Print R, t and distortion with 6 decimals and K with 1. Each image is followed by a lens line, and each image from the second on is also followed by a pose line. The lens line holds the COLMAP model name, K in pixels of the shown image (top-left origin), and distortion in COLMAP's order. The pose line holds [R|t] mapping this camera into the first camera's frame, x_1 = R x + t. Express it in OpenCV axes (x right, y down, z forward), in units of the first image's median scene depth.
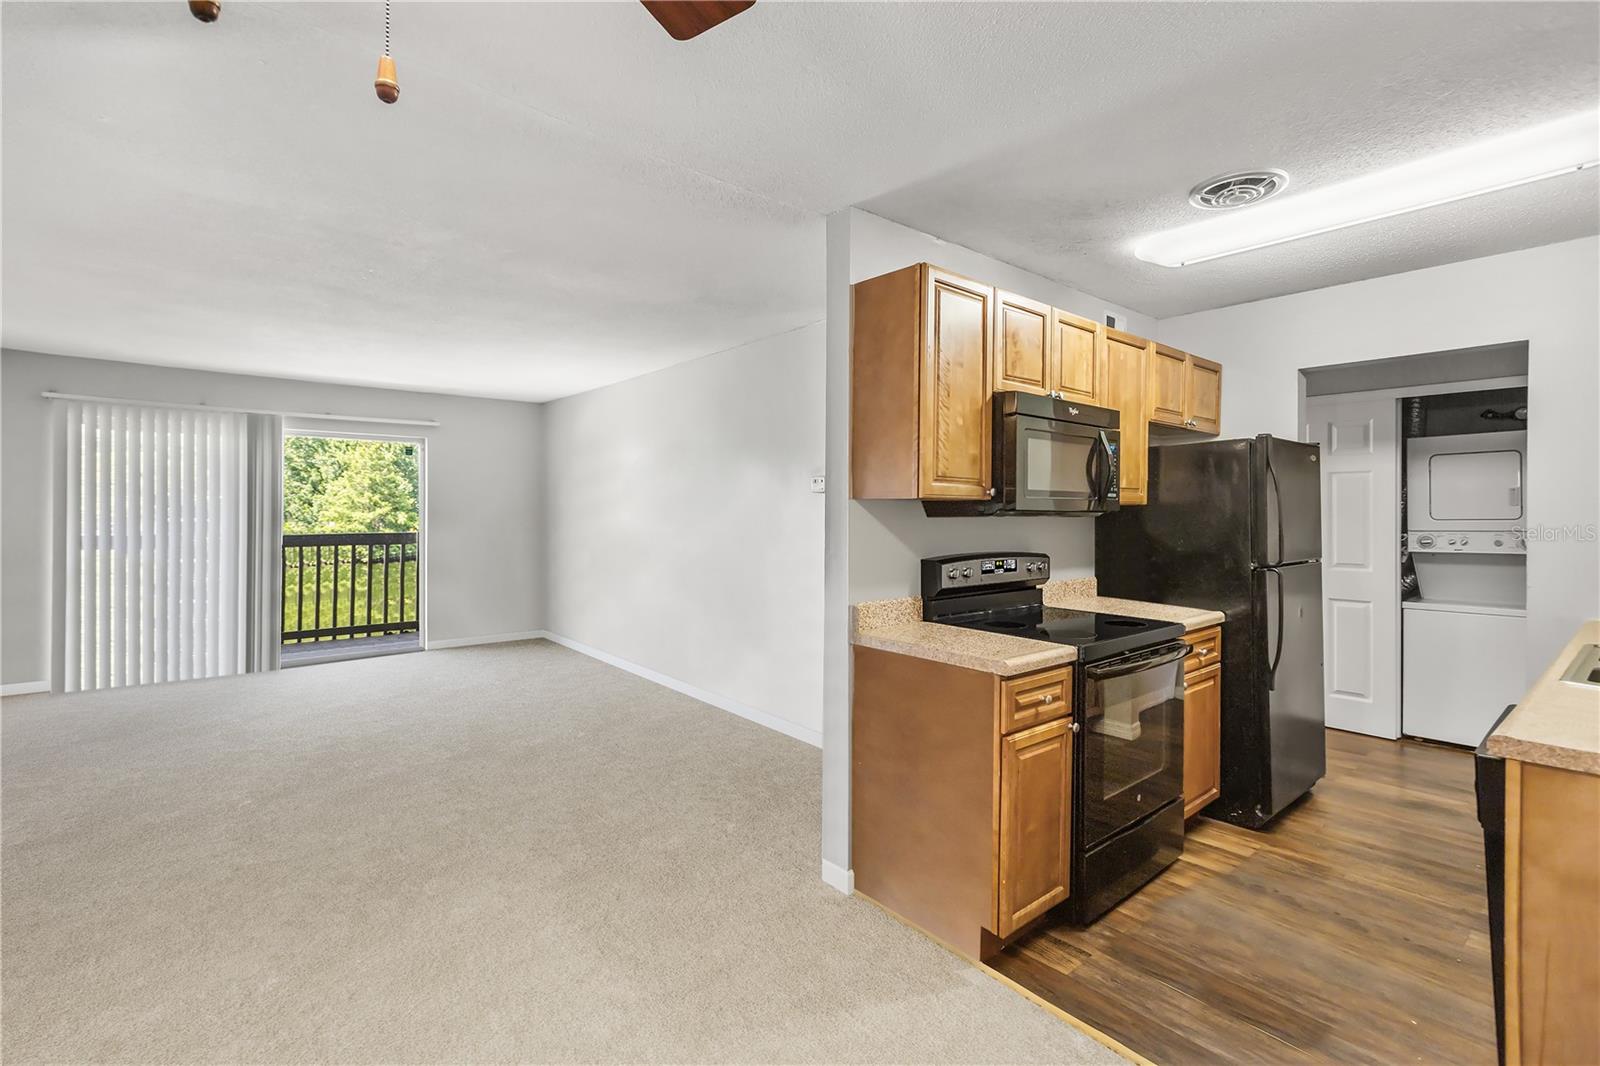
lens RADIAL K [[722.4, 0, 780.8], [0, 722.4, 515.7], [0, 0, 1]] dist [0.004826, 0.000371]
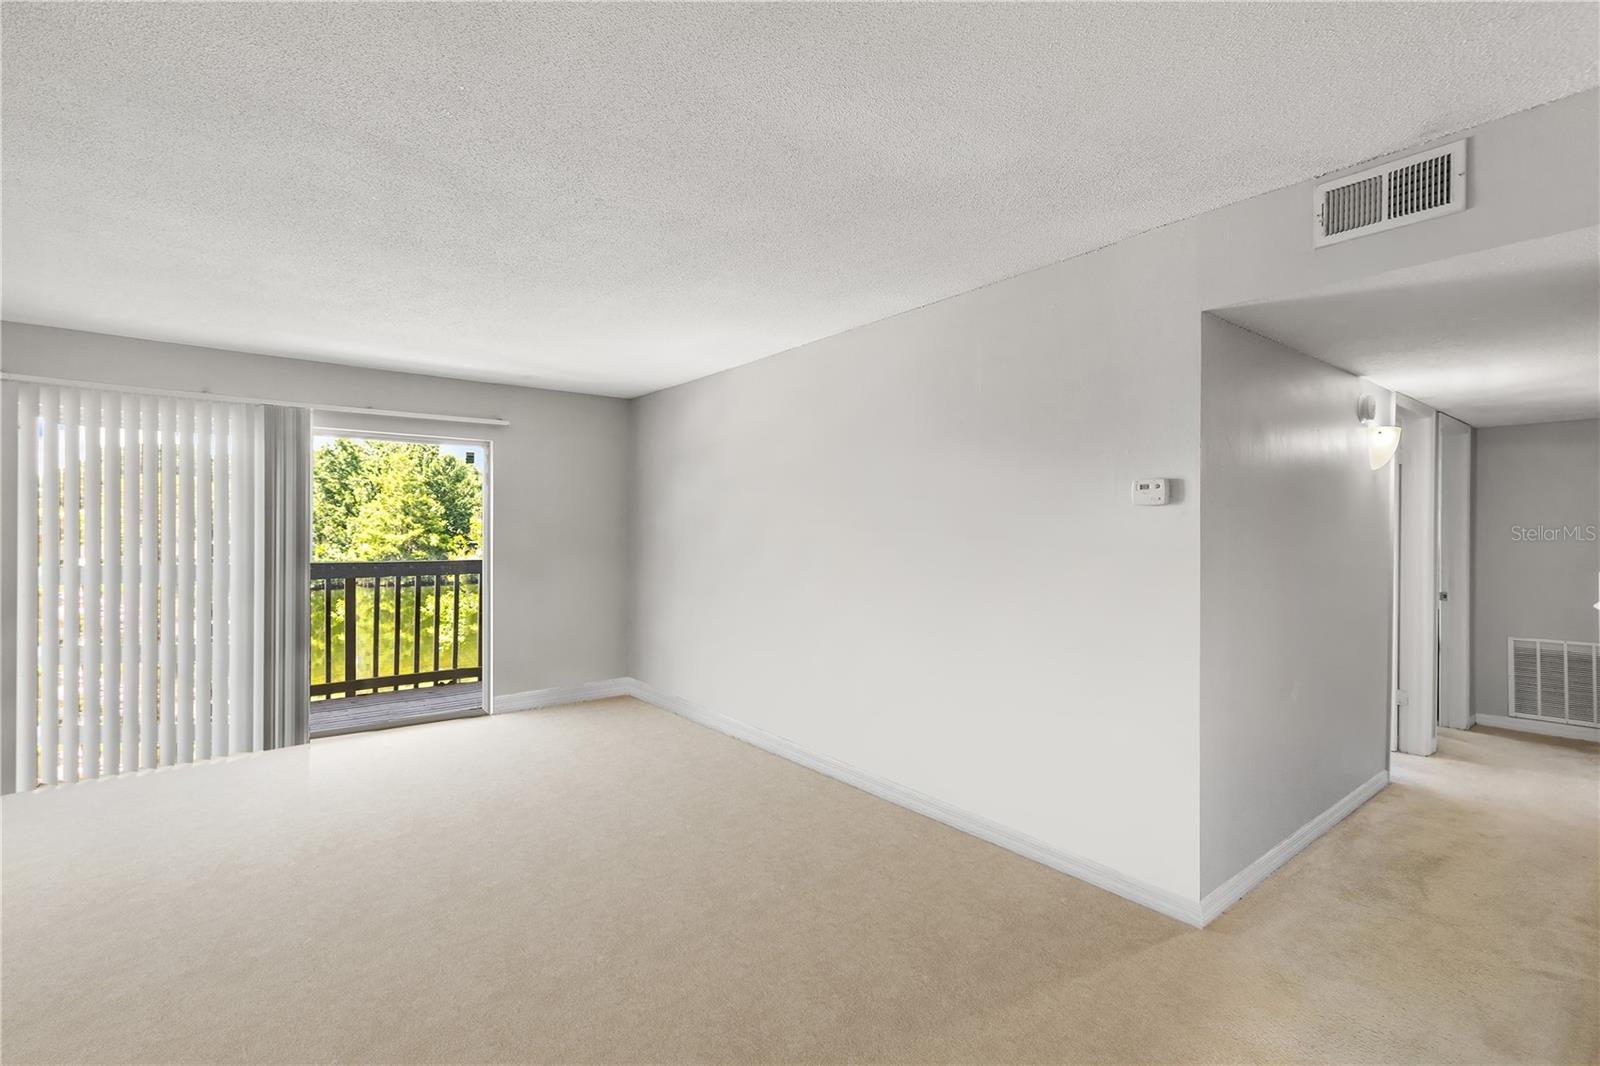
lens RADIAL K [[722.1, 0, 787.7], [0, 722.1, 535.2], [0, 0, 1]] dist [0.003653, -0.000351]
pose [[0.999665, -0.001418, -0.025841, -0.260516], [0.001348, 0.999995, -0.002707, -0.005807], [0.025845, 0.002671, 0.999662, 0.393742]]
